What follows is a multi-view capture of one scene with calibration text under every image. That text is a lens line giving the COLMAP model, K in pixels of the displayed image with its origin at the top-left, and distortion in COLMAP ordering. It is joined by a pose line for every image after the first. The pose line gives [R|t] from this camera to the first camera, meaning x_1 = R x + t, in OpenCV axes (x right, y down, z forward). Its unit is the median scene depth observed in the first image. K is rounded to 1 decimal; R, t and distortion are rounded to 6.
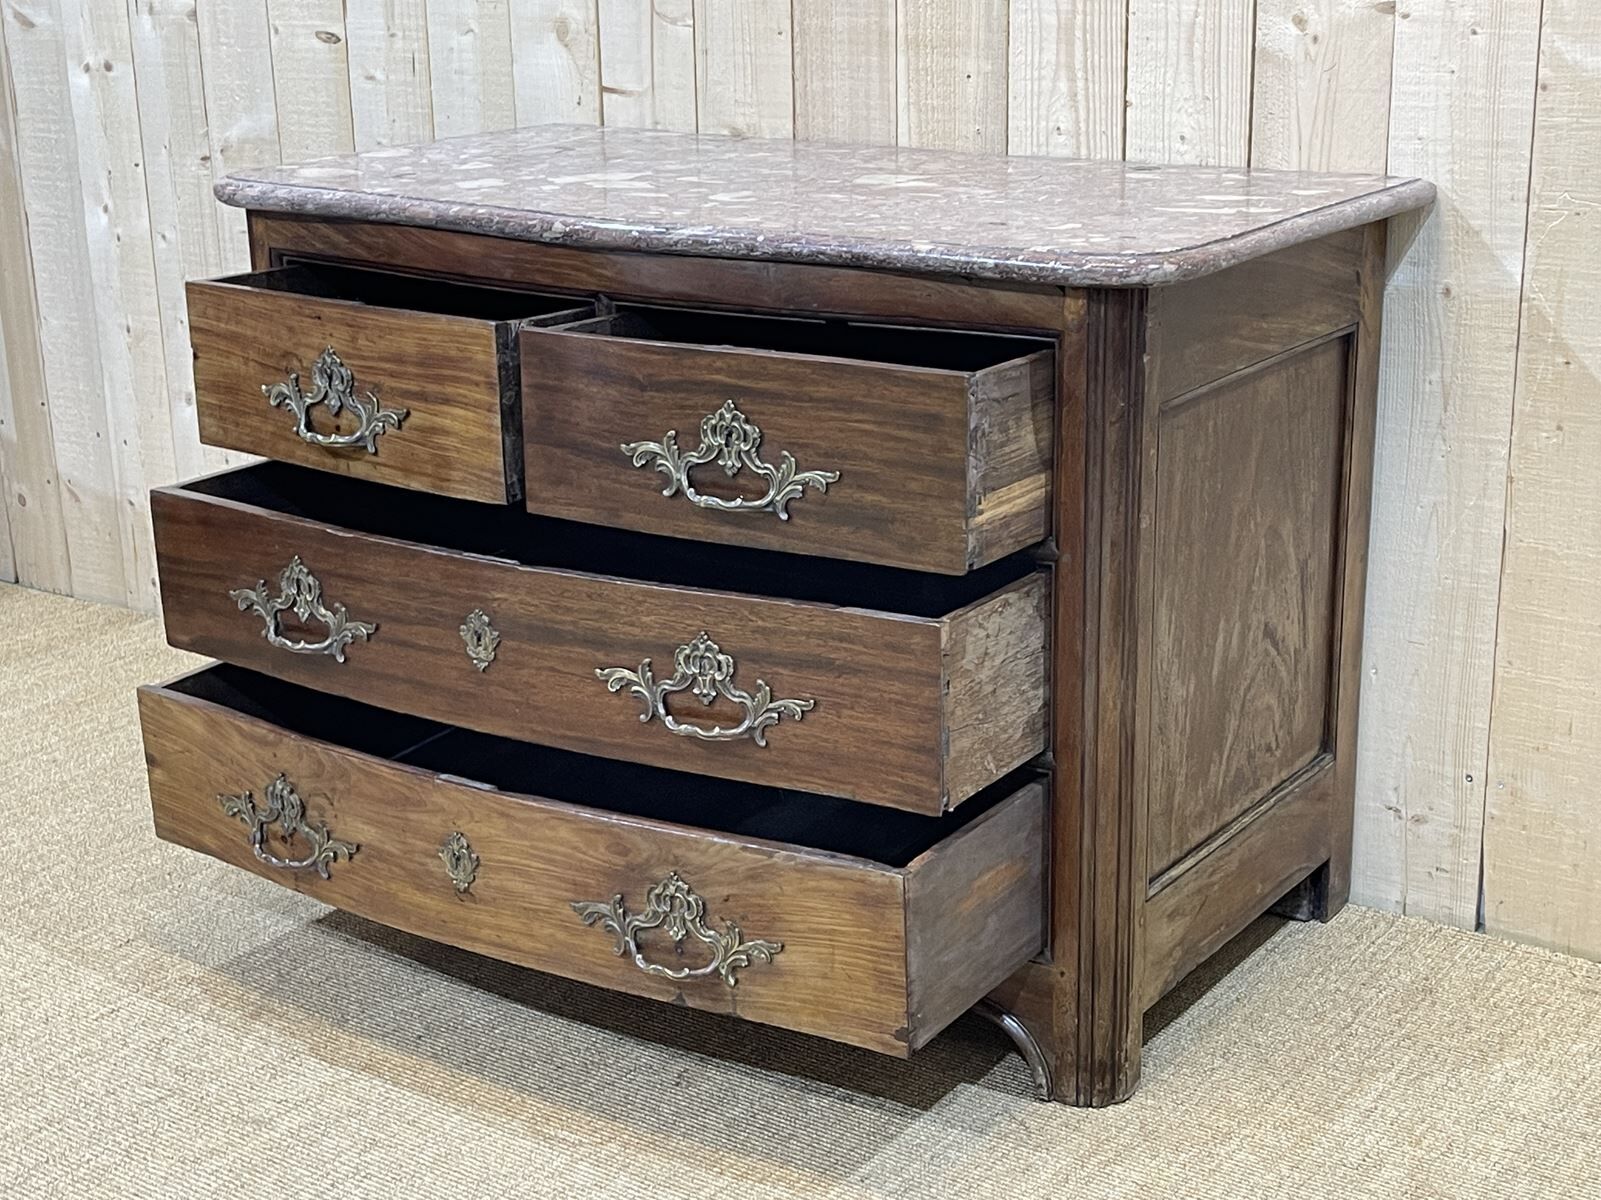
lens RADIAL K [[2325.1, 0, 819.3], [0, 2325.1, 636.6], [0, 0, 1]] dist [0.157450, -0.524526]
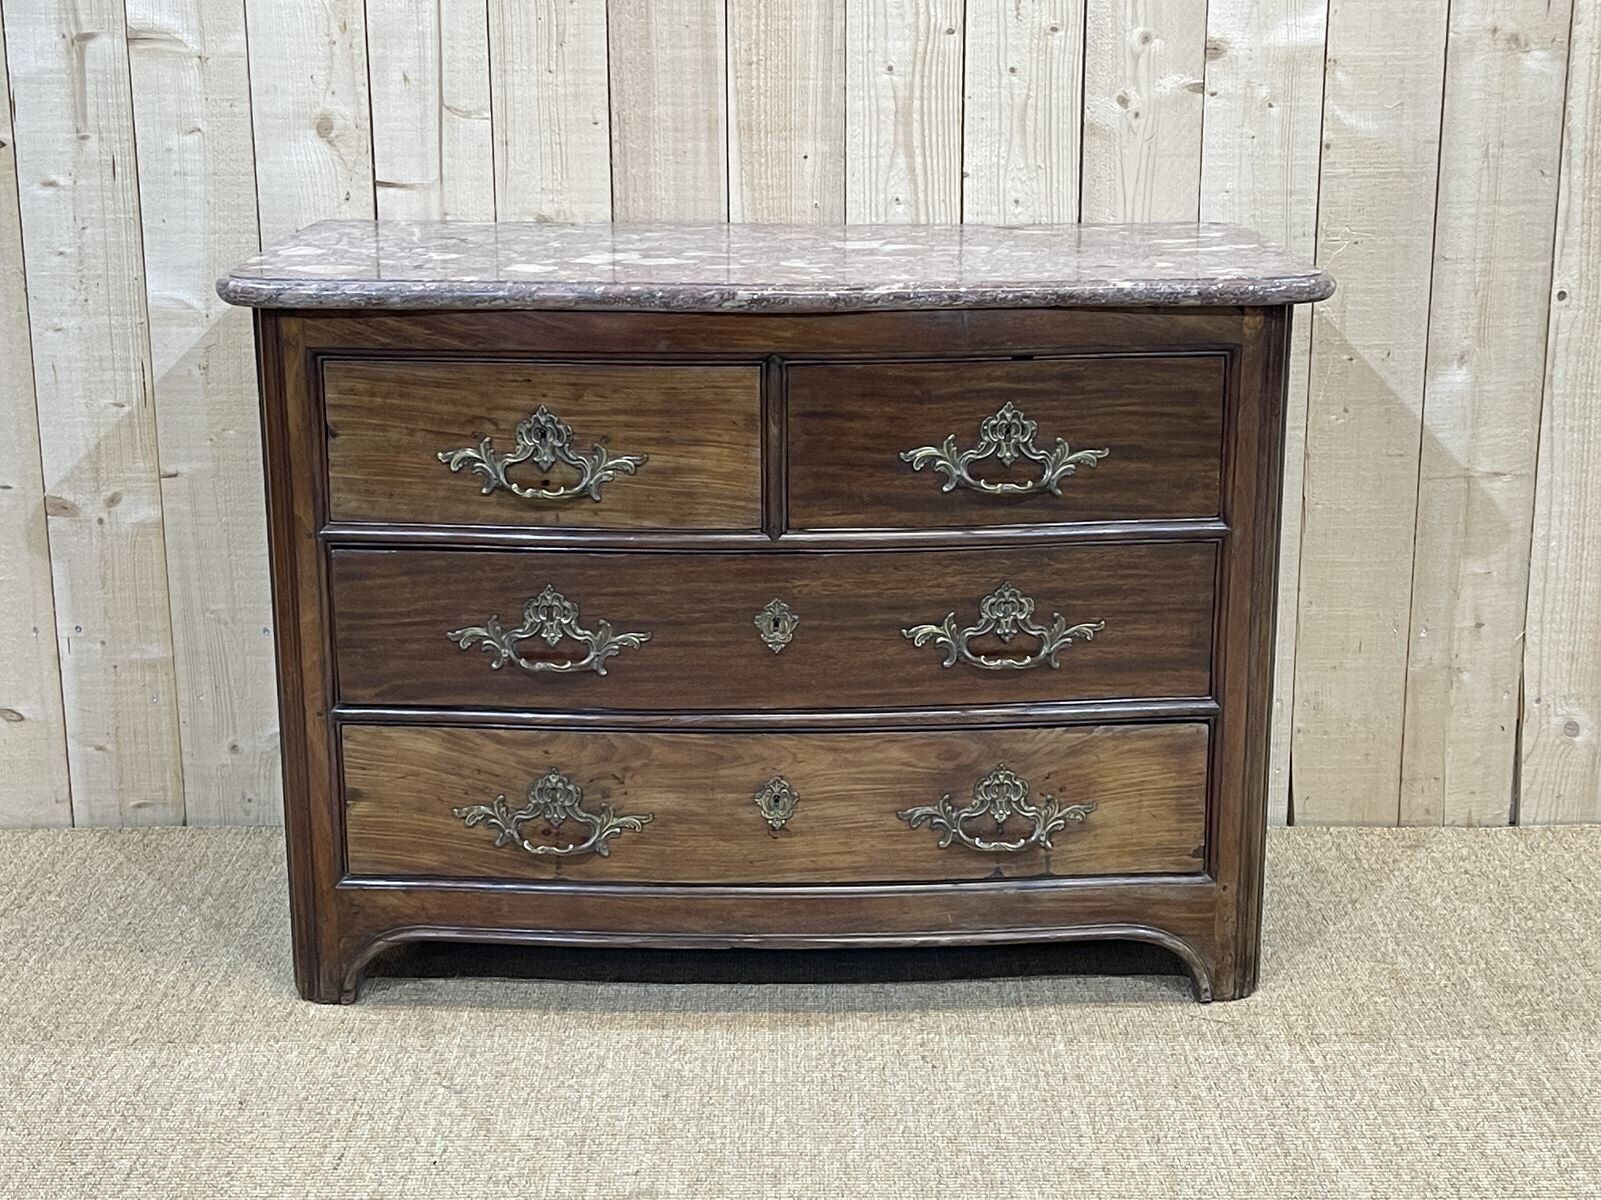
lens RADIAL K [[2402.0, 0, 801.8], [0, 2402.0, 626.8], [0, 0, 1]] dist [0.181526, -0.675488]
pose [[0.821624, -0.134145, 0.554021, -0.650714], [0.166386, 0.986028, -0.008008, -0.010970], [-0.545206, 0.098761, 0.832464, 0.072978]]
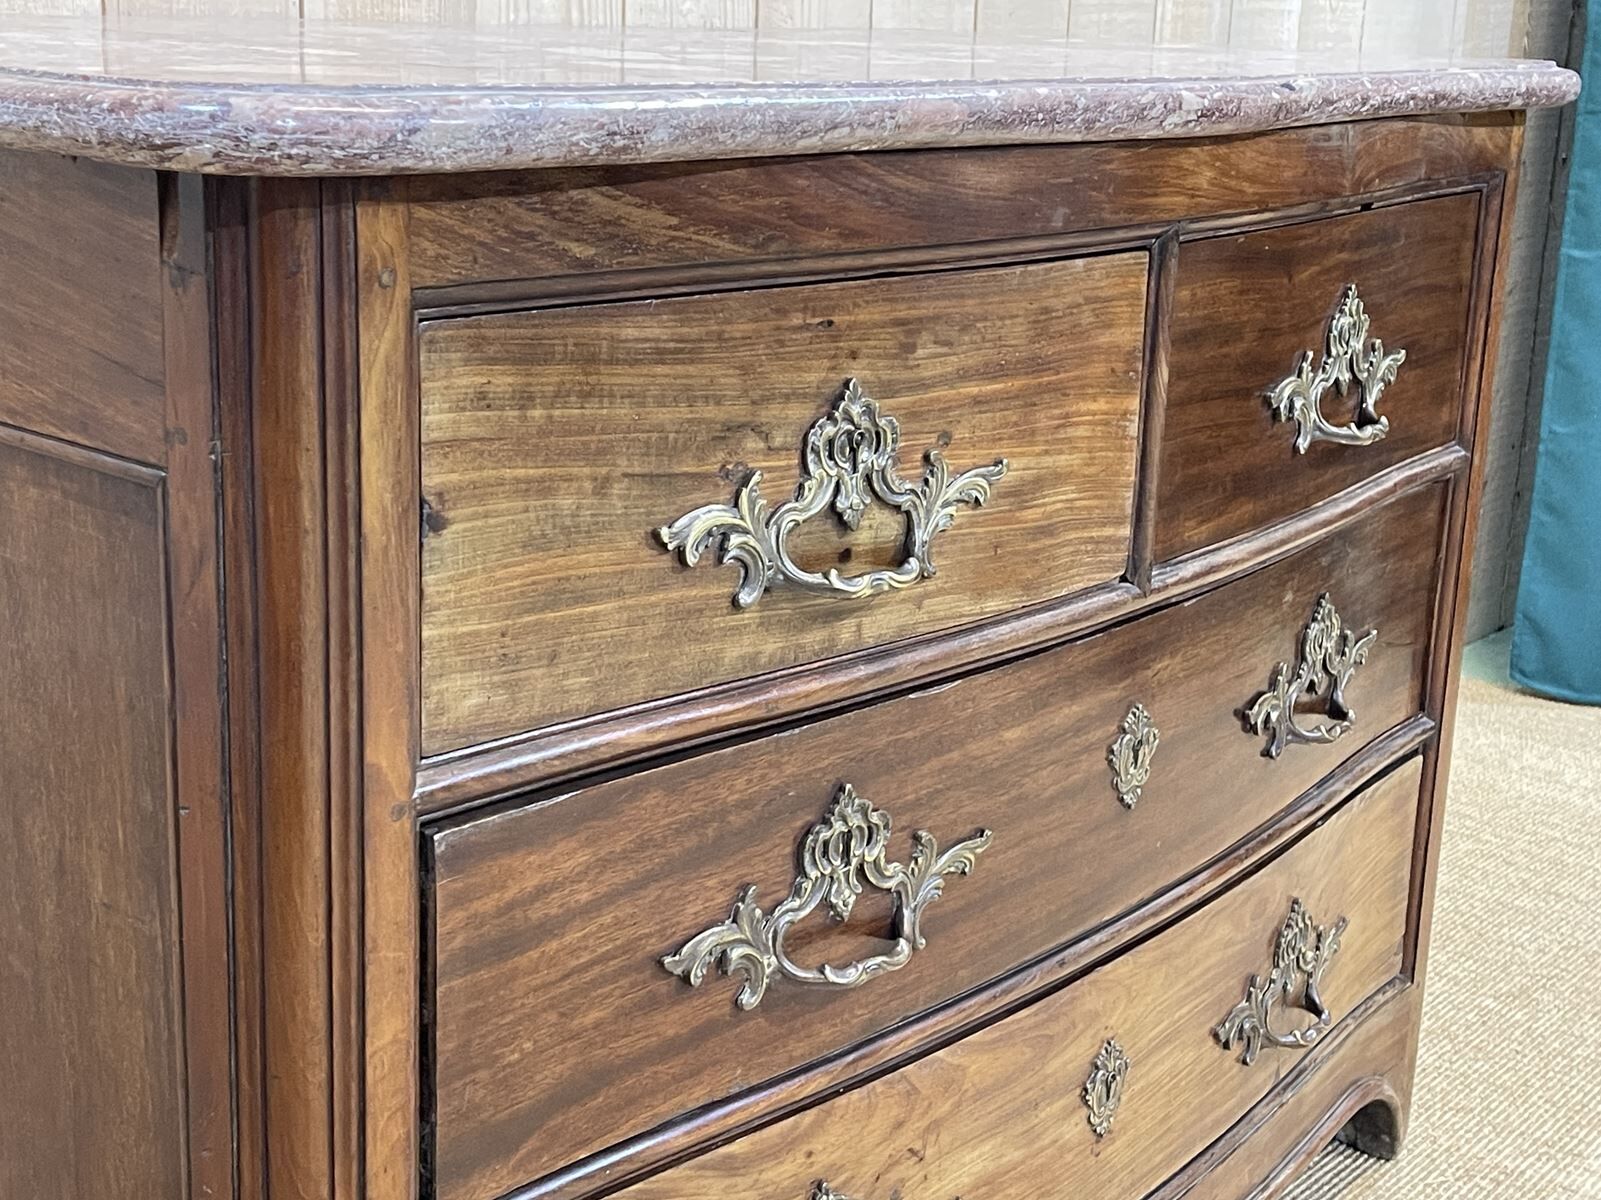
lens RADIAL K [[2268.2, 0, 802.5], [0, 2268.2, 585.7], [0, 0, 1]] dist [0.189066, -0.642478]
pose [[0.087173, -0.238773, 0.967155, -0.571789], [0.273963, 0.939162, 0.207169, -0.182977], [-0.957782, 0.246905, 0.147284, 0.932538]]
